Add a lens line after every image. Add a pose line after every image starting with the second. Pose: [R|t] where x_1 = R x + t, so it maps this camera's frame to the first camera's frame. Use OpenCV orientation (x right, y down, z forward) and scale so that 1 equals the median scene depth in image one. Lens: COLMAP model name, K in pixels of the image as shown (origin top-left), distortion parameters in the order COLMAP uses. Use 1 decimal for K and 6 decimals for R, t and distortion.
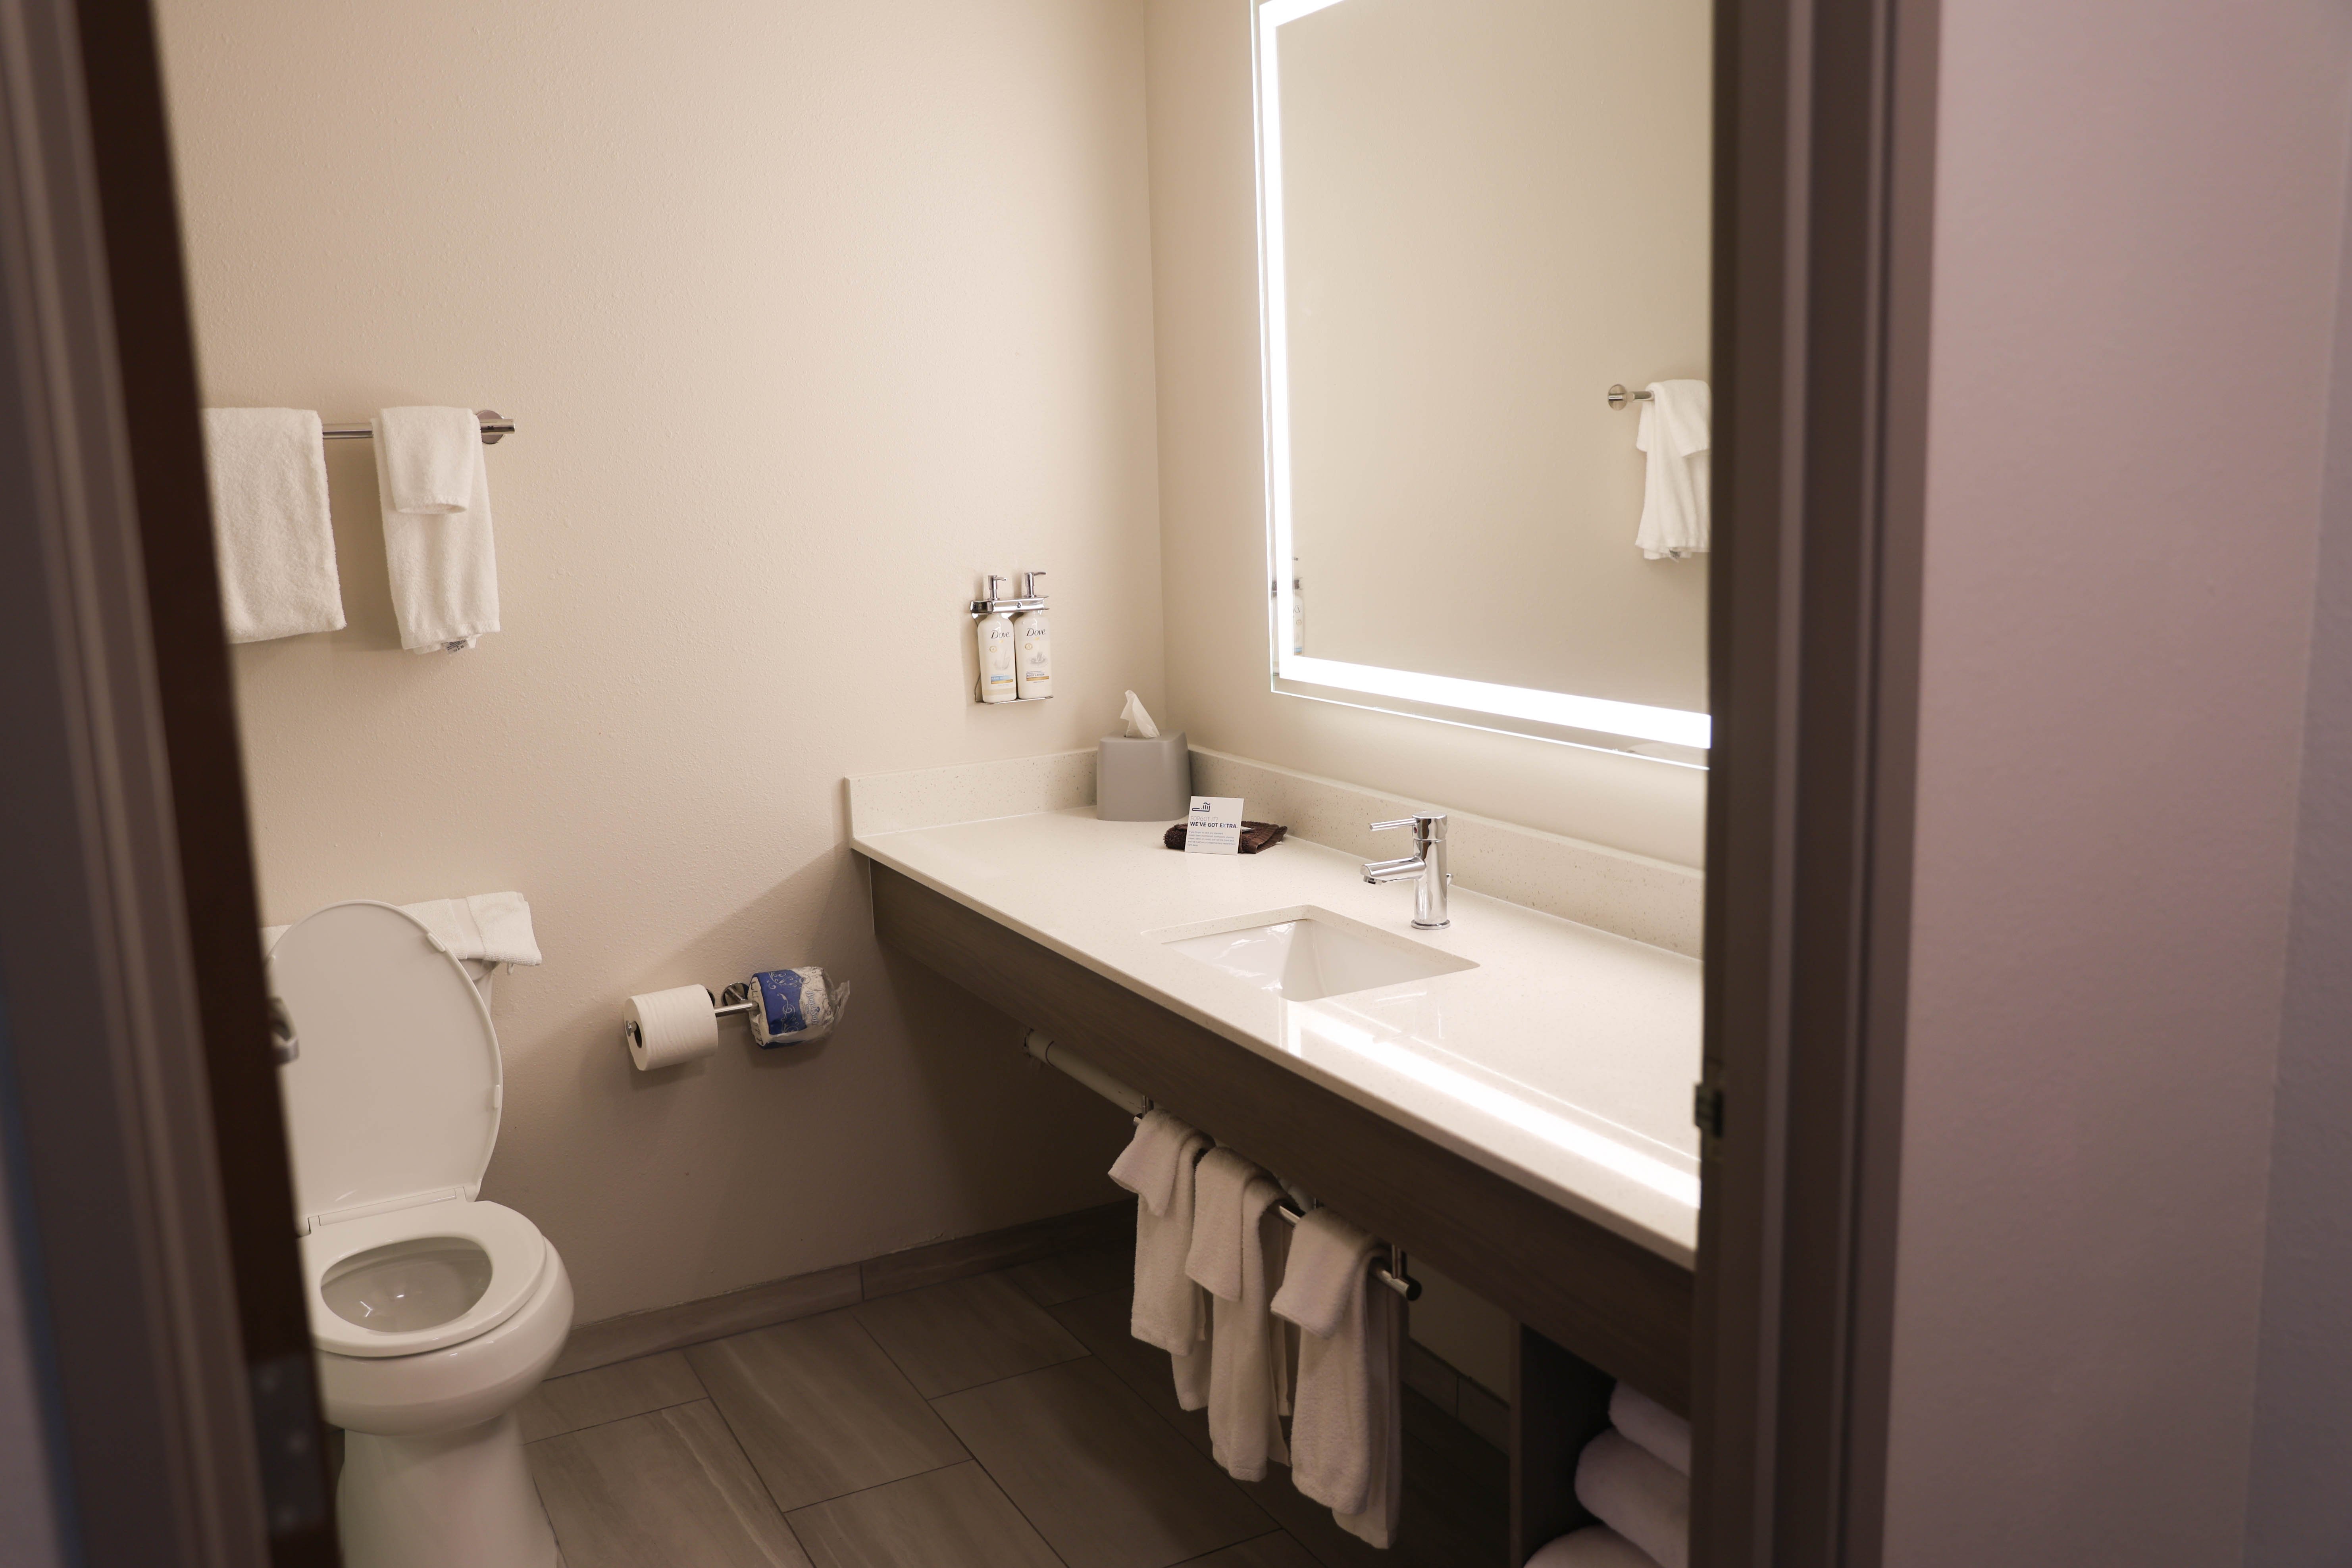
lens RADIAL K [[1883.8, 0, 1155.9], [0, 1883.8, 797.3], [0, 0, 1]] dist [-0.007522, 0.005248]
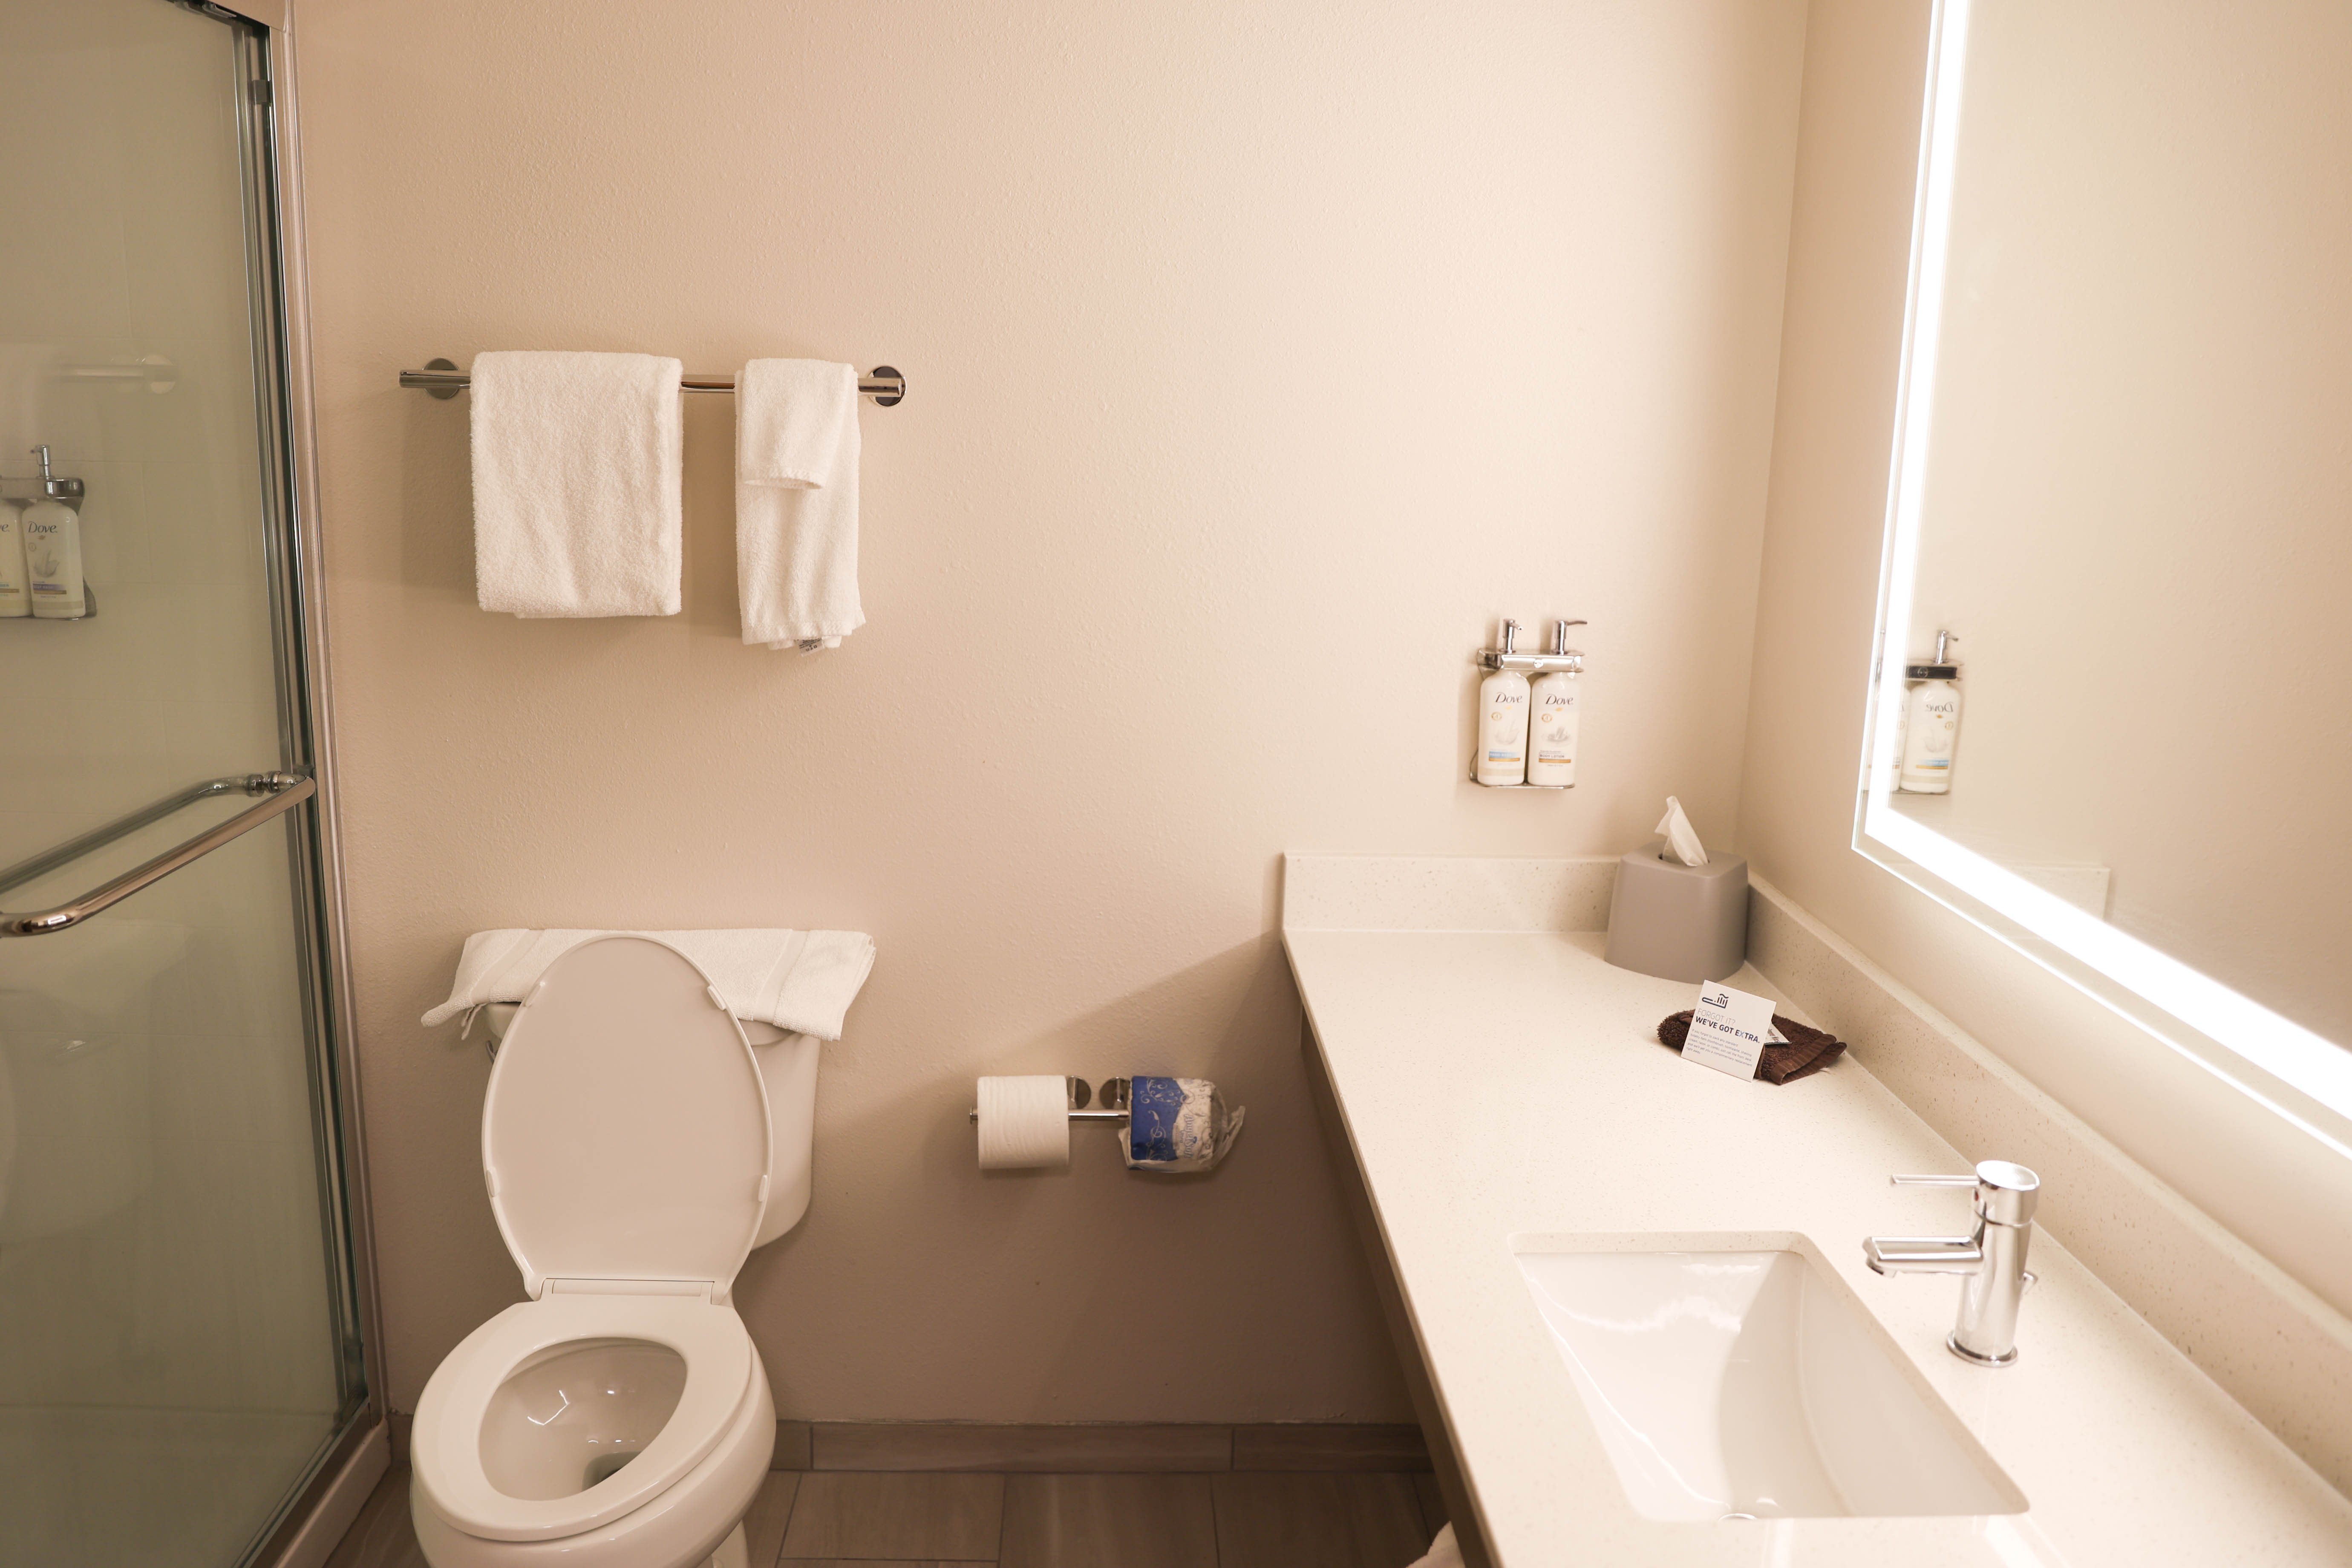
lens RADIAL K [[1678.5, 0, 1197.4], [0, 1678.5, 747.5], [0, 0, 1]] dist [-0.084911, 0.007602]
pose [[0.901945, 0.149533, -0.405136, 0.084011], [-0.139675, 0.988725, 0.053976, -0.090557], [0.408639, 0.007904, 0.912662, 0.355990]]
